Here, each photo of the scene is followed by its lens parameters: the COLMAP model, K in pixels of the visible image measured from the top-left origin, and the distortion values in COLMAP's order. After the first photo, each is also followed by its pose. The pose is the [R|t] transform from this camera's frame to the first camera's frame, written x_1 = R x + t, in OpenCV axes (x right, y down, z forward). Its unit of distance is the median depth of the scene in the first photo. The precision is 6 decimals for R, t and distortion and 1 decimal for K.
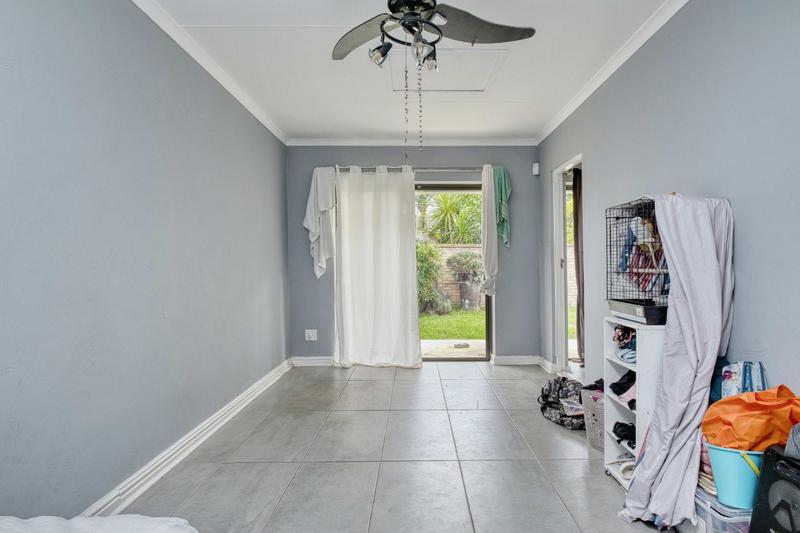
lens RADIAL K [[431.4, 0, 402.9], [0, 431.4, 265.9], [0, 0, 1]] dist [-0.001469, -0.000218]
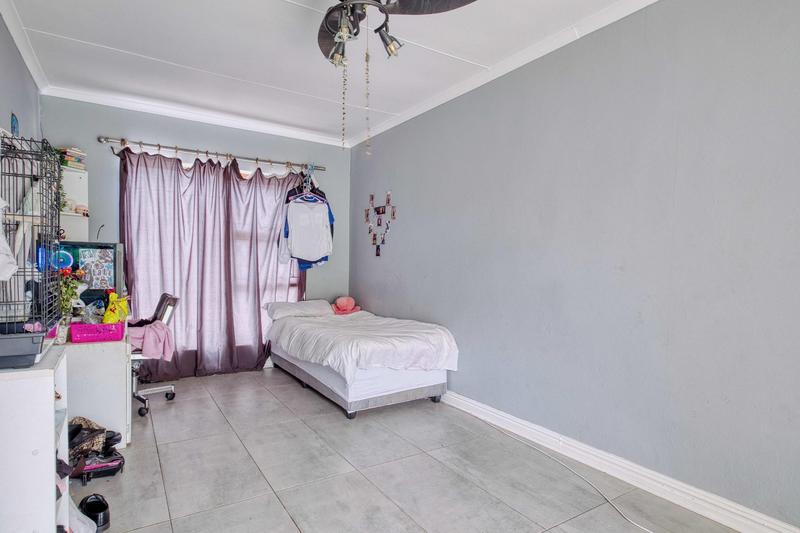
lens RADIAL K [[431.4, 0, 401.1], [0, 431.4, 265.6], [0, 0, 1]] dist [-0.001469, -0.000218]
pose [[-0.823909, 0.006132, -0.566689, 0.442790], [-0.004788, 0.999830, 0.017780, -0.019376], [0.566702, 0.017362, -0.823740, 1.642577]]
